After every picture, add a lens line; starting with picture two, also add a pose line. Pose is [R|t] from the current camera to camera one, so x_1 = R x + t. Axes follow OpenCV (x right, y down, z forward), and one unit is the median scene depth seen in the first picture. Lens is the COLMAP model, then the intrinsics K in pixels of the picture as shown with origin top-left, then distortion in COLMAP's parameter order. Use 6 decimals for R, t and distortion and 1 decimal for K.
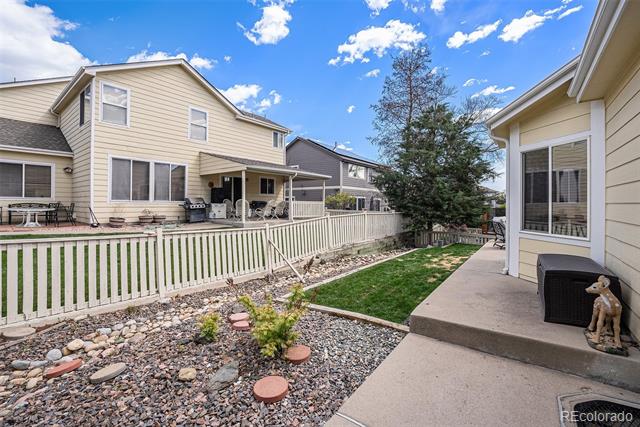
lens RADIAL K [[275.0, 0, 320.5], [0, 275.0, 209.2], [0, 0, 1]] dist [-0.002352, -0.000215]
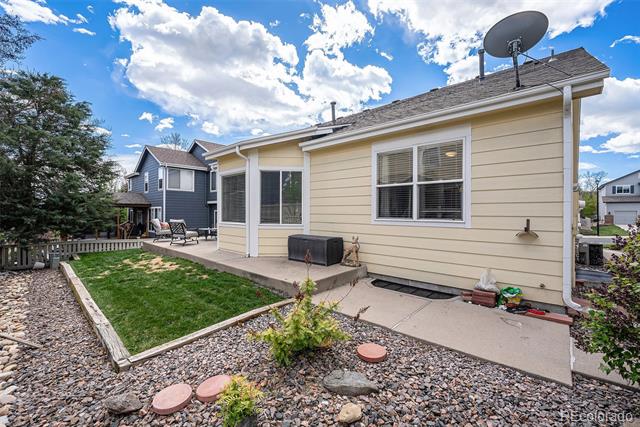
lens RADIAL K [[262.4, 0, 320.6], [0, 262.4, 212.3], [0, 0, 1]] dist [-0.000885, -0.000074]
pose [[0.095590, 0.012706, 0.995340, -0.734952], [0.008643, 0.999870, -0.013594, 0.045449], [-0.995383, 0.009902, 0.095468, 0.641814]]
